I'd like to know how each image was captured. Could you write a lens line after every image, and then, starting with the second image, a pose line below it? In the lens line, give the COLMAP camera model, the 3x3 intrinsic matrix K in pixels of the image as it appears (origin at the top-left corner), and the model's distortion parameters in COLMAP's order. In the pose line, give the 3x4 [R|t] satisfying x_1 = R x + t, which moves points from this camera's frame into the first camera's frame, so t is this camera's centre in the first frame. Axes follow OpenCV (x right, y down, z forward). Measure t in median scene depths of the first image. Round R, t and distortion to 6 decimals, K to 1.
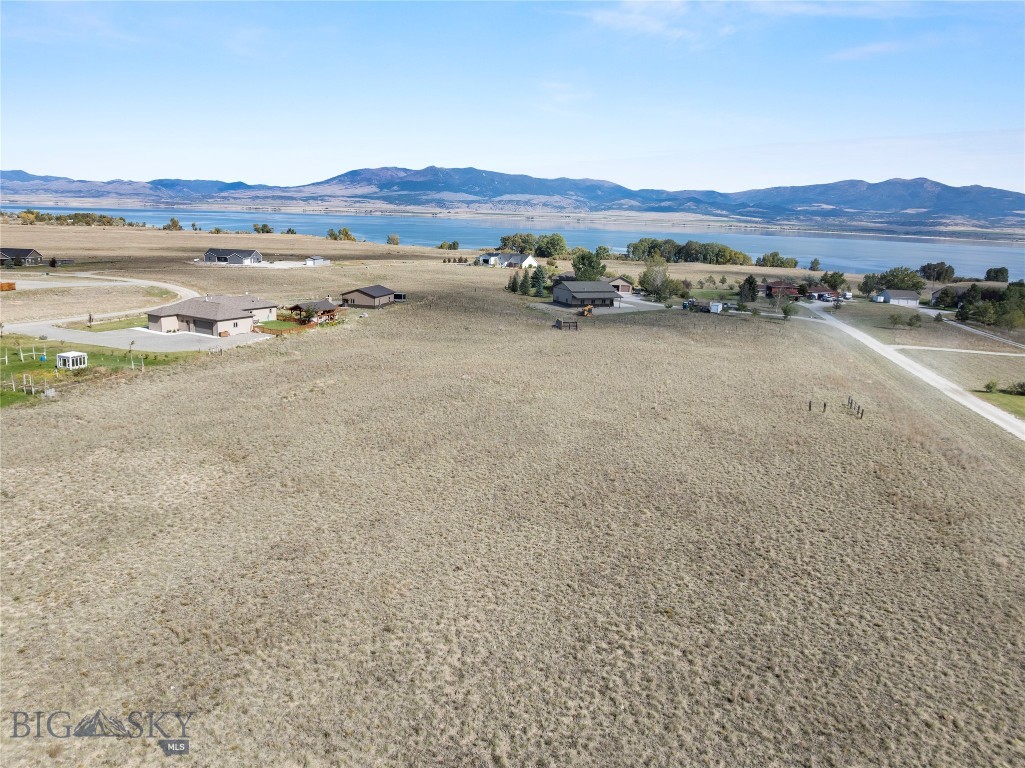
lens RADIAL K [[722.3, 0, 513.8], [0, 722.3, 379.7], [0, 0, 1]] dist [-0.042111, 0.007628]
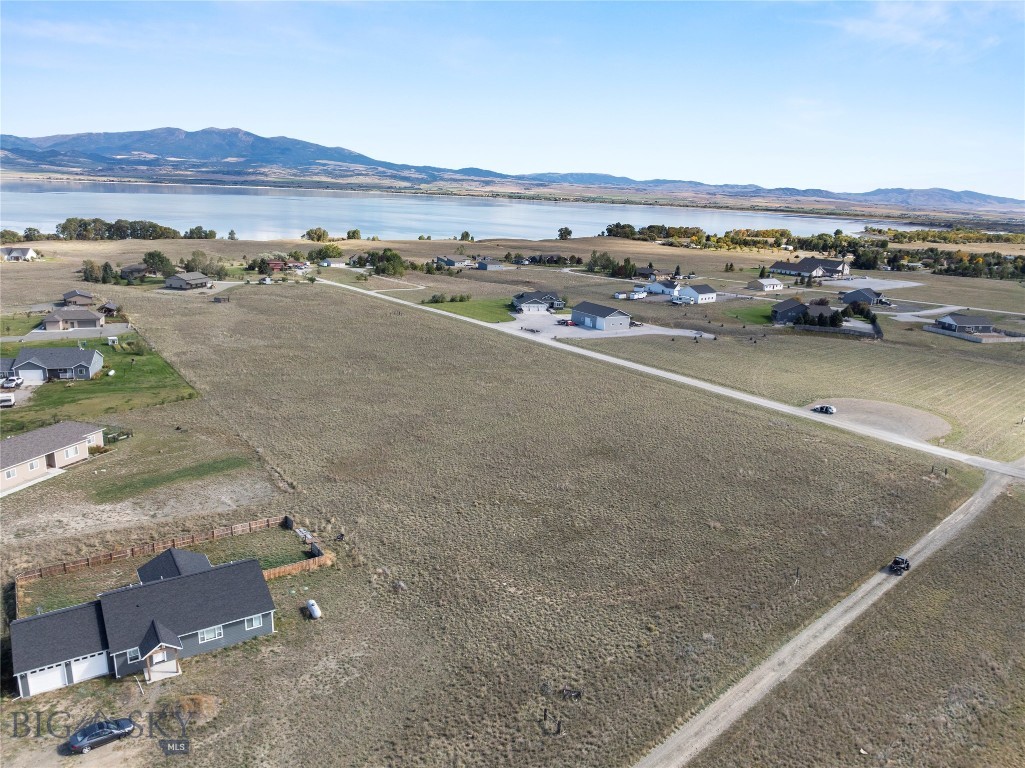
lens RADIAL K [[722.3, 0, 513.8], [0, 722.3, 379.7], [0, 0, 1]] dist [-0.042111, 0.007628]
pose [[0.651290, -0.200282, 0.731921, -0.145172], [0.149398, 0.979505, 0.135092, -0.002196], [-0.743977, 0.021363, 0.667864, -0.137178]]
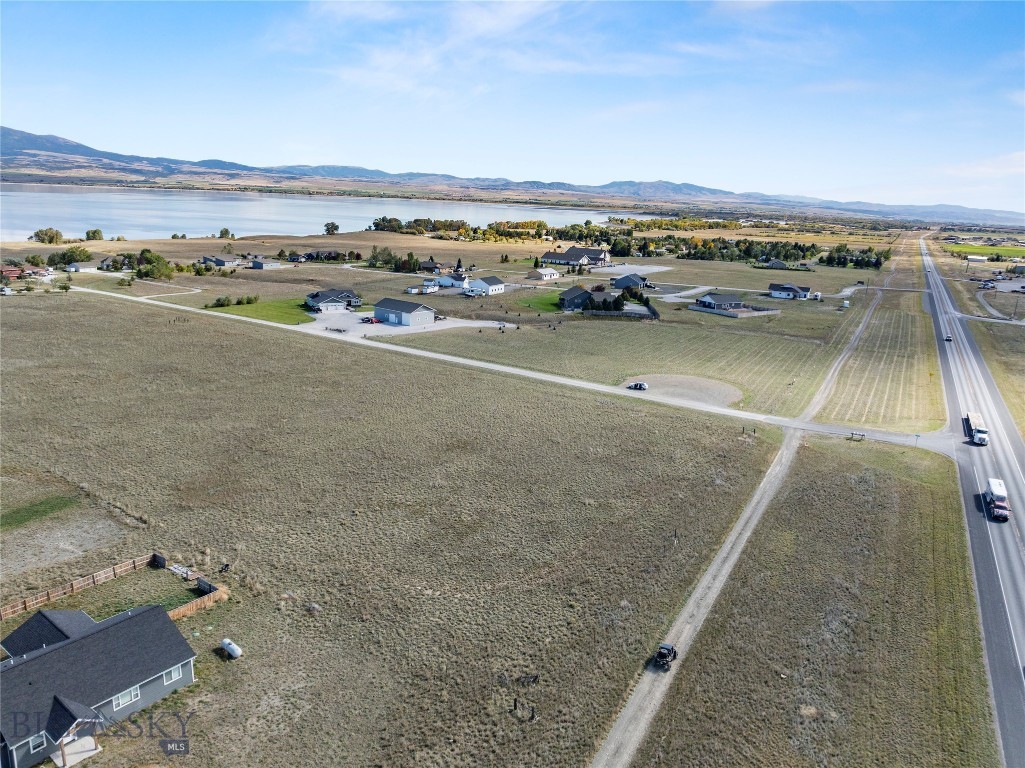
lens RADIAL K [[722.3, 0, 513.8], [0, 722.3, 379.7], [0, 0, 1]] dist [-0.042111, 0.007628]
pose [[0.372979, -0.248474, 0.893950, -0.153949], [0.174521, 0.965065, 0.195425, -0.005409], [-0.911279, 0.083124, 0.403313, -0.124698]]
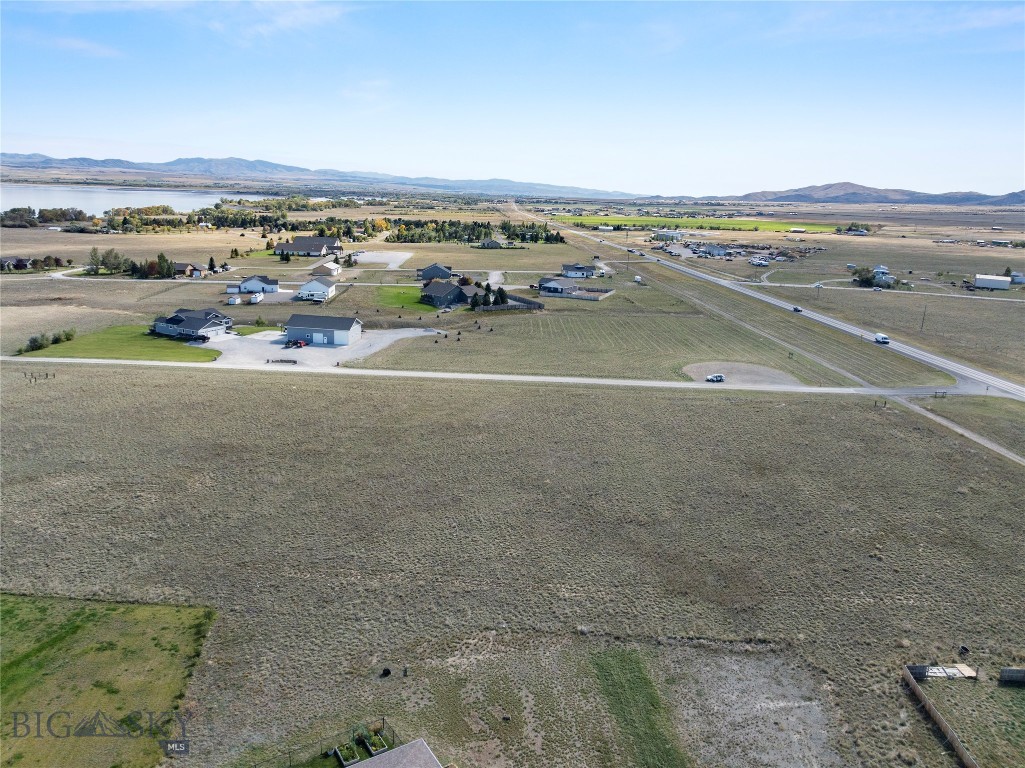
lens RADIAL K [[722.3, 0, 513.8], [0, 722.3, 379.7], [0, 0, 1]] dist [-0.042111, 0.007628]
pose [[-0.174304, -0.290605, 0.940833, -0.149585], [0.170422, 0.932138, 0.319493, -0.033110], [-0.969832, 0.216028, -0.112950, -0.002962]]
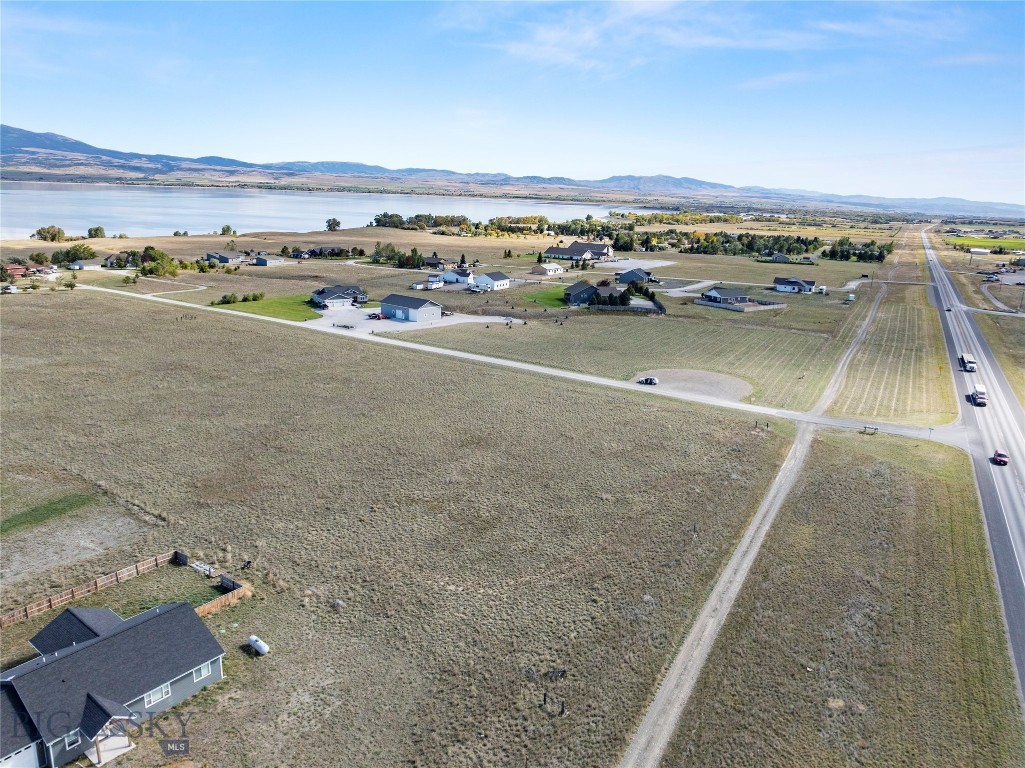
lens RADIAL K [[722.3, 0, 513.8], [0, 722.3, 379.7], [0, 0, 1]] dist [-0.042111, 0.007628]
pose [[0.372639, -0.256271, 0.891889, -0.154873], [0.179952, 0.962823, 0.201468, -0.005881], [-0.910361, 0.085422, 0.404901, -0.122429]]
